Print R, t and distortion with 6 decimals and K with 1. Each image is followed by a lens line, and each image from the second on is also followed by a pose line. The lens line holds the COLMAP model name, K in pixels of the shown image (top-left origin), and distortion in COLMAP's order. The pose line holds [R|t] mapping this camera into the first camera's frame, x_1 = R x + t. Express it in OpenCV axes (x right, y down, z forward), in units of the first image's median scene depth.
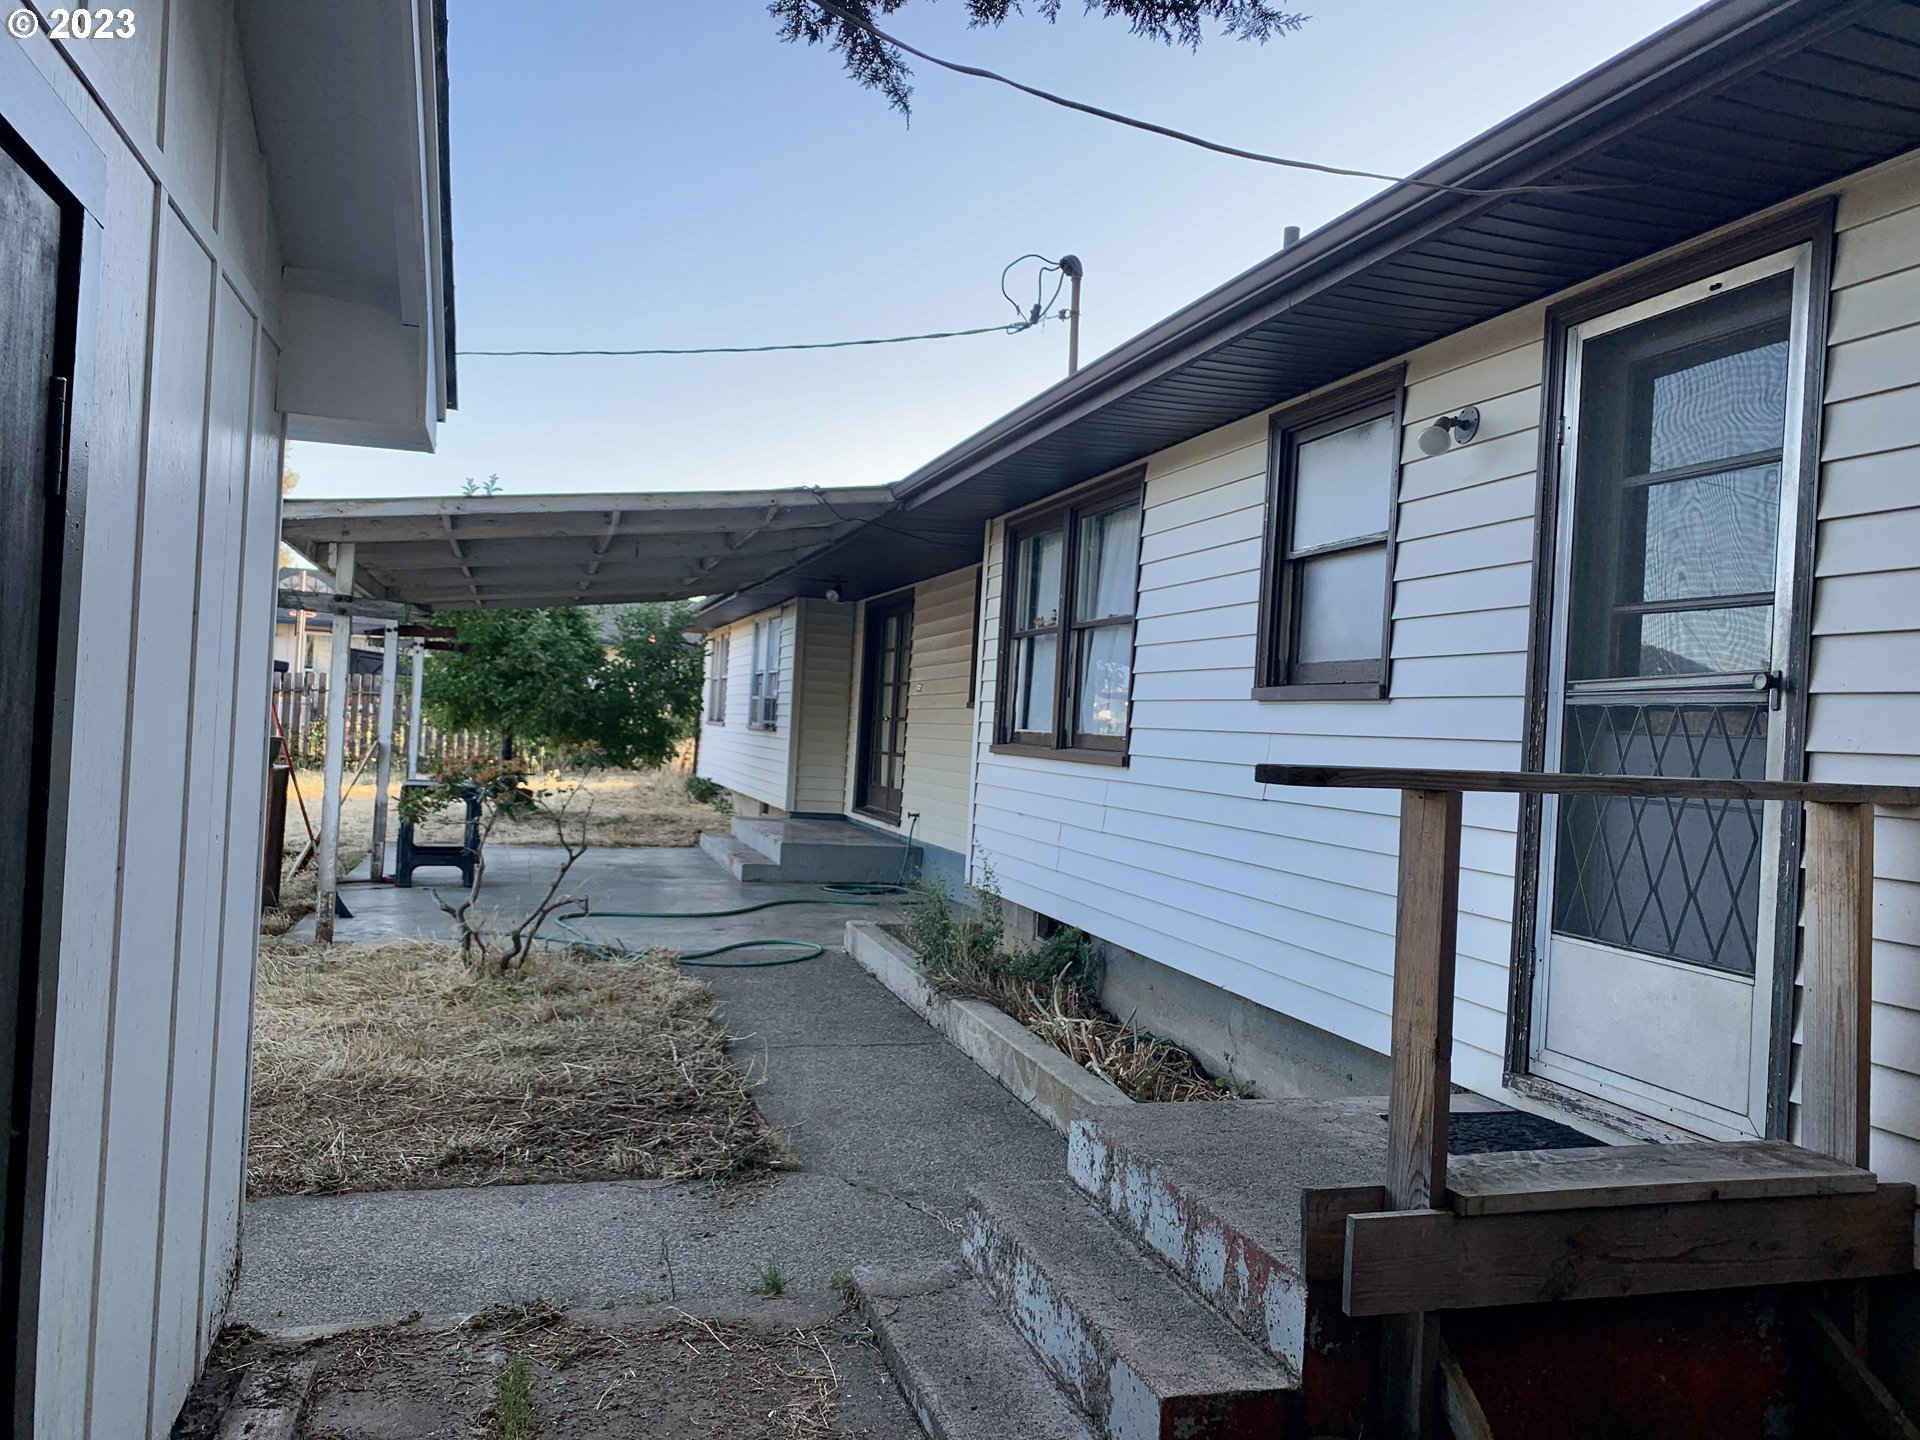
lens RADIAL K [[1499.7, 0, 950.5], [0, 1499.7, 716.7], [0, 0, 1]] dist [0.058396, -0.060224]
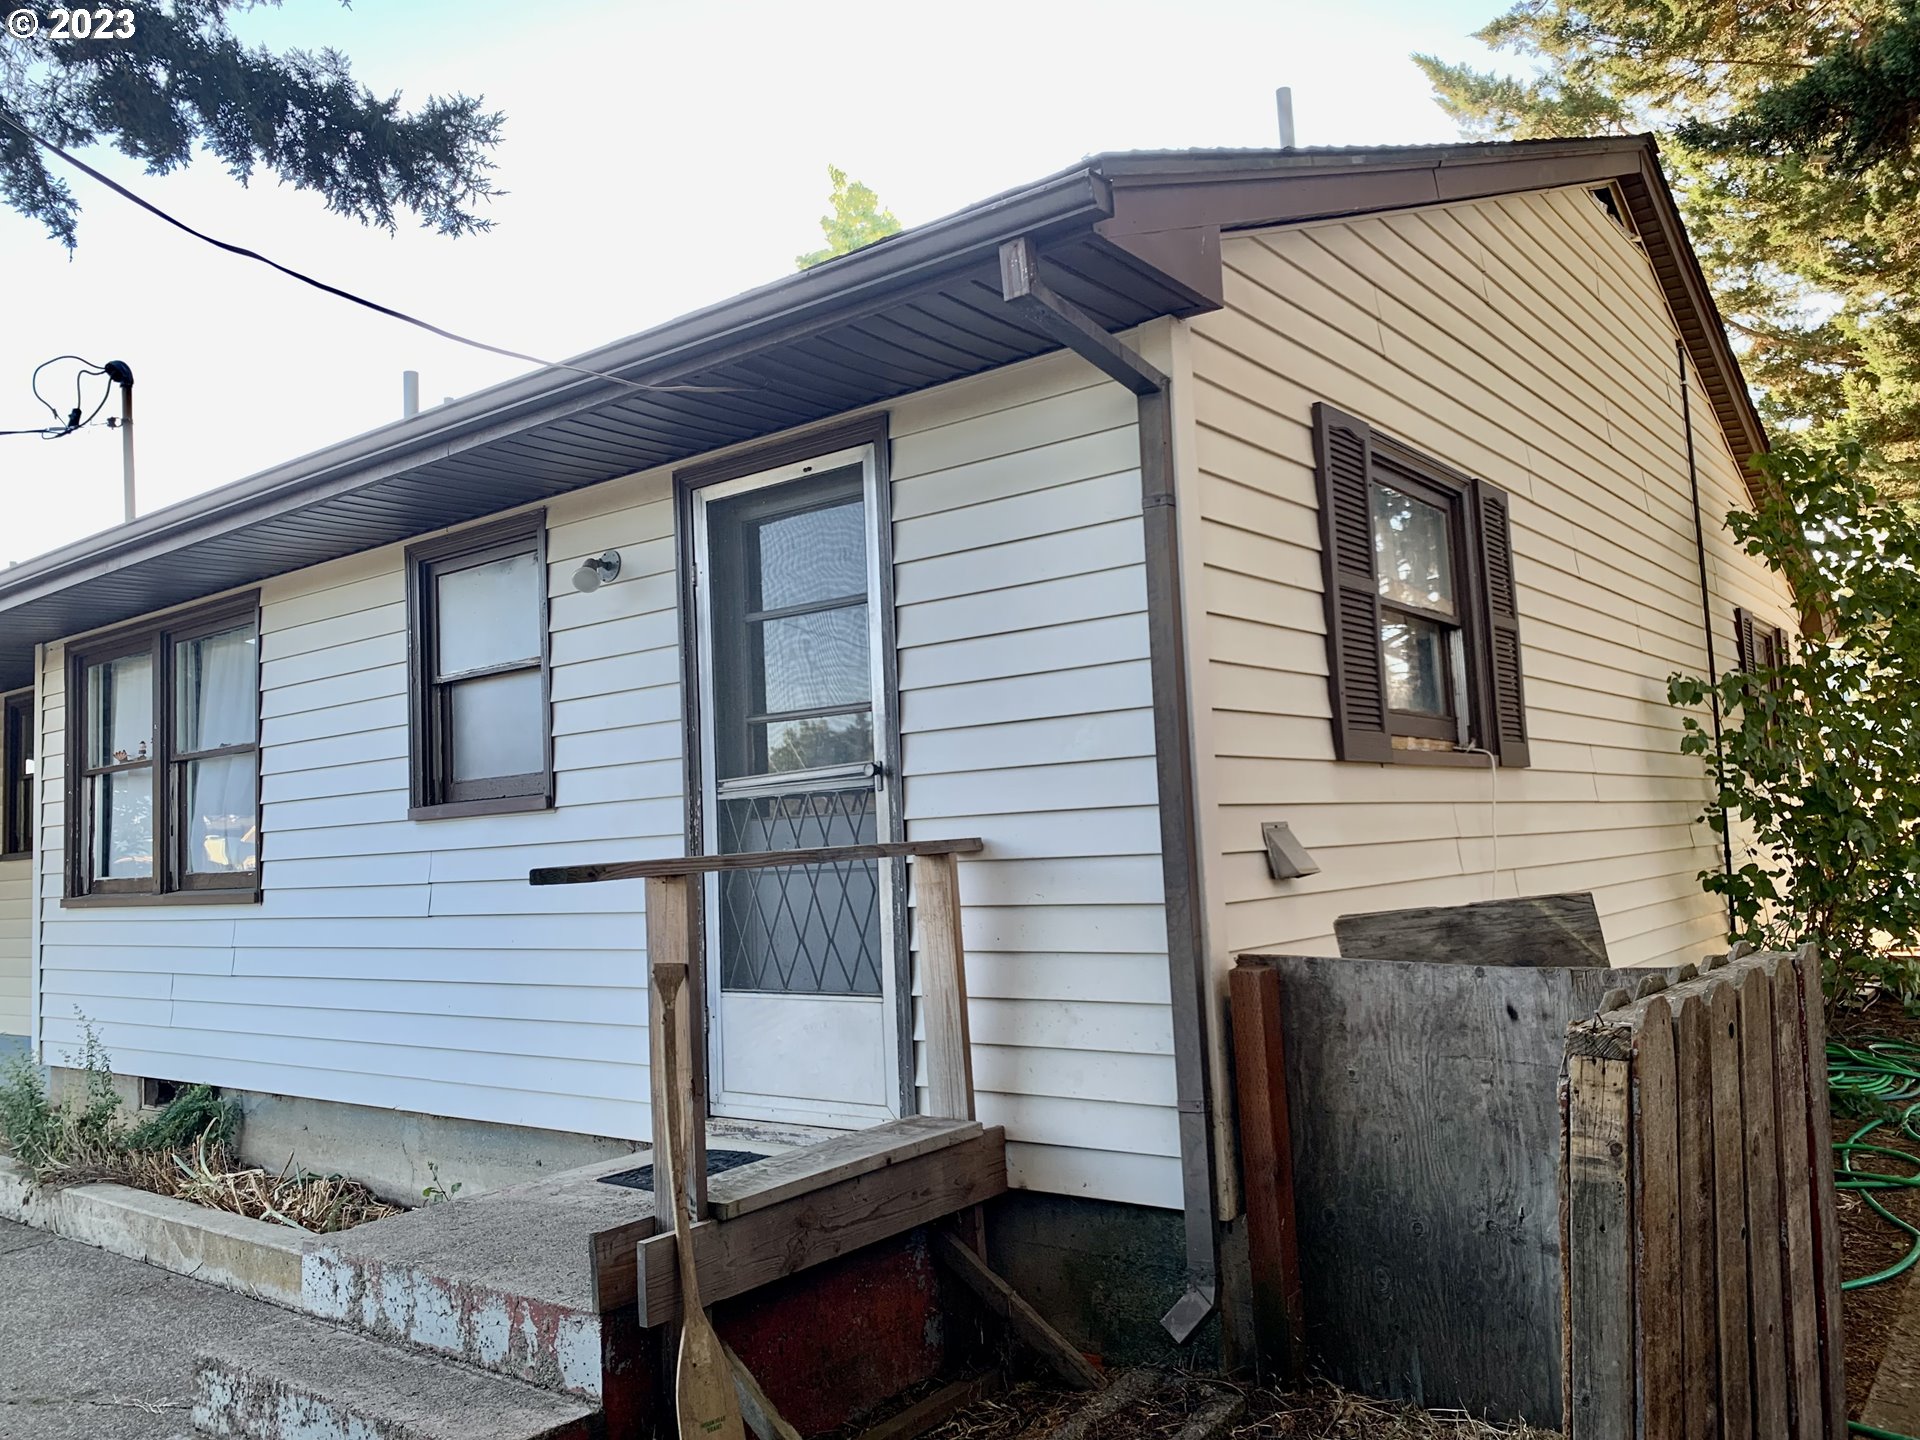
lens RADIAL K [[1499.7, 0, 948.8], [0, 1499.7, 724.1], [0, 0, 1]] dist [0.058396, -0.060224]
pose [[0.816914, -0.045151, 0.574990, -0.134309], [0.085346, 0.995419, -0.043090, -0.000696], [-0.570410, 0.084273, 0.817025, -0.091350]]
